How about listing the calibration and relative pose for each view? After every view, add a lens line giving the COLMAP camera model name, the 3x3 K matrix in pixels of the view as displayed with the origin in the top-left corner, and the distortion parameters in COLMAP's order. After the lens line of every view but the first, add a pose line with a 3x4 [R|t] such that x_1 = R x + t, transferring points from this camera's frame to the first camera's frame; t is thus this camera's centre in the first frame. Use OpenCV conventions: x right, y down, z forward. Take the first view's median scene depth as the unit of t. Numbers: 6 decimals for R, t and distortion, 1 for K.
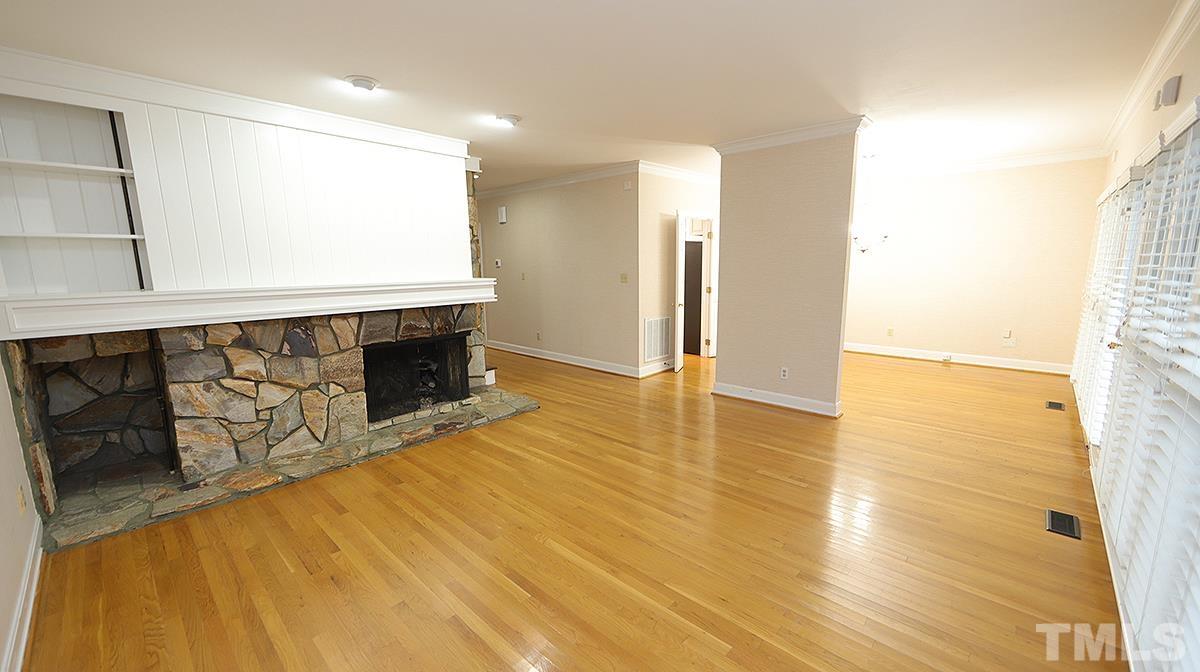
lens RADIAL K [[466.7, 0, 601.6], [0, 466.7, 336.7], [0, 0, 1]] dist [-0.004048, -0.000591]
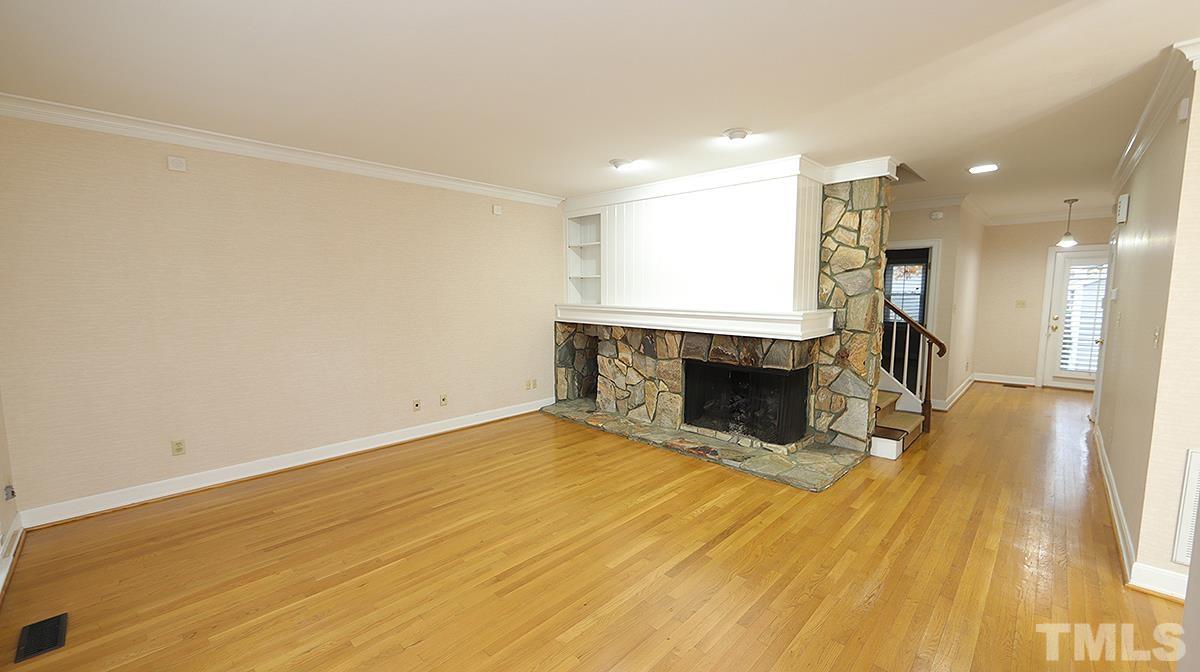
lens RADIAL K [[466.7, 0, 601.8], [0, 466.7, 339.4], [0, 0, 1]] dist [-0.004048, -0.000591]
pose [[-0.017018, 0.119729, -0.992661, 0.736702], [-0.160566, 0.979592, 0.120905, -0.150988], [0.986878, 0.161445, 0.002554, 0.817872]]
